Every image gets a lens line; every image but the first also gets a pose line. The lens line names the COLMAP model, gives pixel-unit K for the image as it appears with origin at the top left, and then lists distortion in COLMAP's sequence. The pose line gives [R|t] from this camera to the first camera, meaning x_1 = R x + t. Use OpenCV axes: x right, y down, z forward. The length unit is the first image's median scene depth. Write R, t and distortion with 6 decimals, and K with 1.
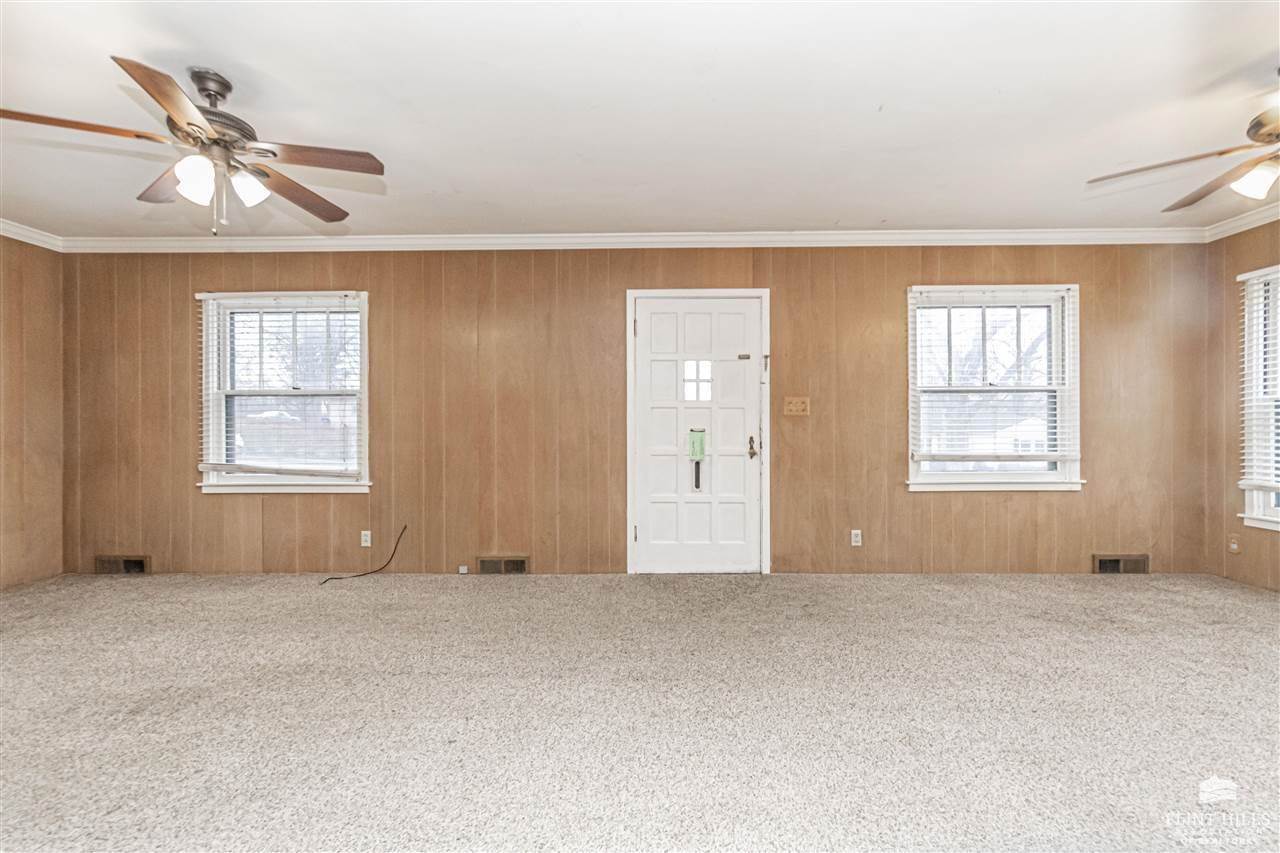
lens RADIAL K [[574.3, 0, 638.0], [0, 574.3, 419.2], [0, 0, 1]] dist [-0.002139, 0.002928]
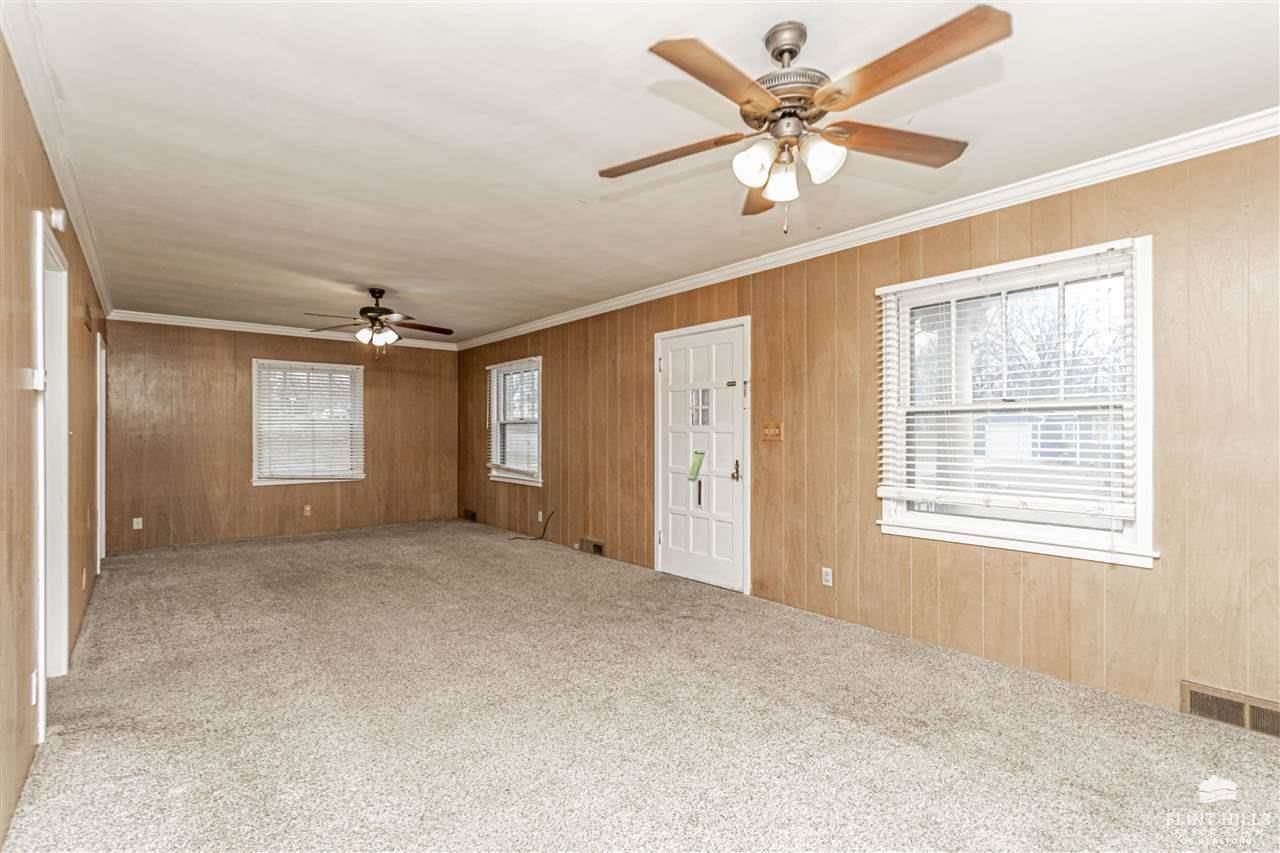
lens RADIAL K [[574.3, 0, 616.0], [0, 574.3, 432.7], [0, 0, 1]] dist [-0.002139, 0.002928]
pose [[0.648854, 0.003237, -0.760906, 0.844373], [-0.003664, 0.999993, 0.001130, -0.019281], [0.760904, 0.002055, 0.648862, 0.159673]]
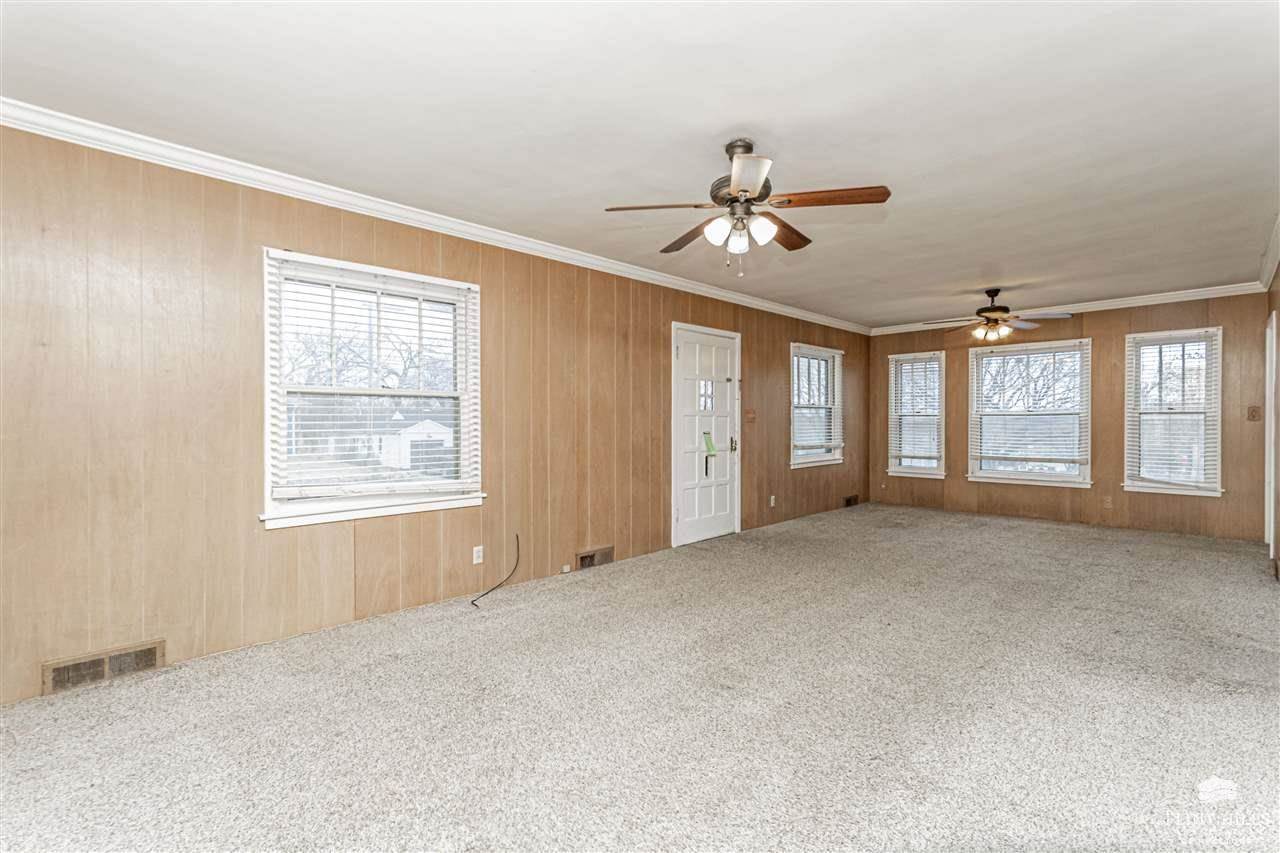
lens RADIAL K [[574.3, 0, 638.1], [0, 574.3, 421.8], [0, 0, 1]] dist [-0.002139, 0.002928]
pose [[0.696186, 0.002254, 0.717858, -0.974912], [-0.004579, 0.999989, 0.001300, -0.007280], [-0.717847, -0.004192, 0.696188, 0.182826]]
